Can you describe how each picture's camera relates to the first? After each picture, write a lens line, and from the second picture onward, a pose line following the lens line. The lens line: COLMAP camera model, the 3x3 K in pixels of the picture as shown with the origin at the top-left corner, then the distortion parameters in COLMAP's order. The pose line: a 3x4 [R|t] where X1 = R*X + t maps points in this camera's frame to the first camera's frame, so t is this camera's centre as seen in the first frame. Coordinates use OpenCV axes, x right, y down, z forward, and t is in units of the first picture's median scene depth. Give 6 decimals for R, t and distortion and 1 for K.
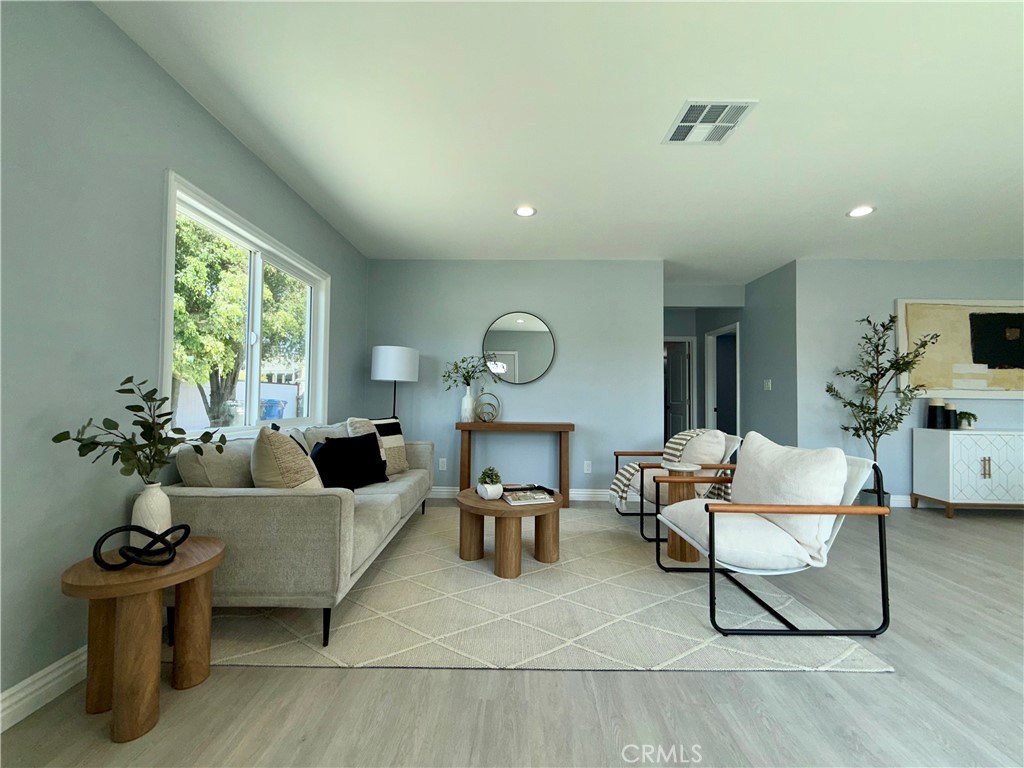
lens RADIAL K [[409.1, 0, 510.5], [0, 409.1, 384.2], [0, 0, 1]] dist [0.000348, 0.000122]
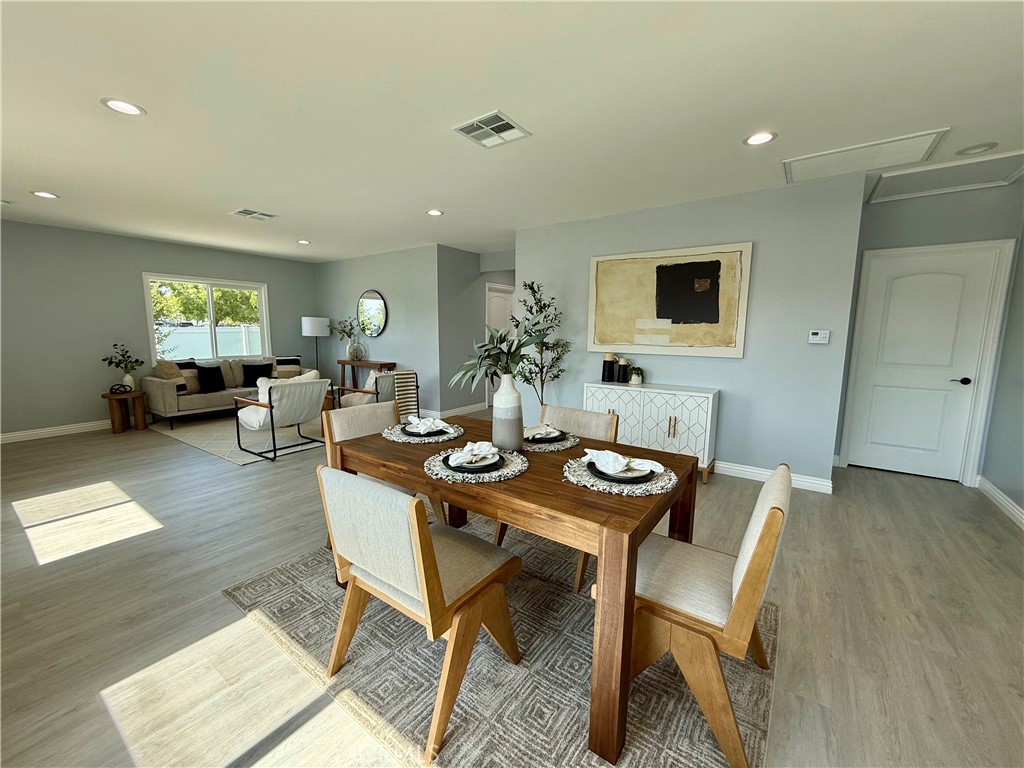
lens RADIAL K [[409.1, 0, 510.5], [0, 409.1, 384.2], [0, 0, 1]] dist [0.000348, 0.000122]
pose [[0.827240, 0.068570, -0.557649, 1.554426], [0.020639, 0.988146, 0.152122, -0.057204], [0.561470, -0.137351, 0.816019, -0.021855]]
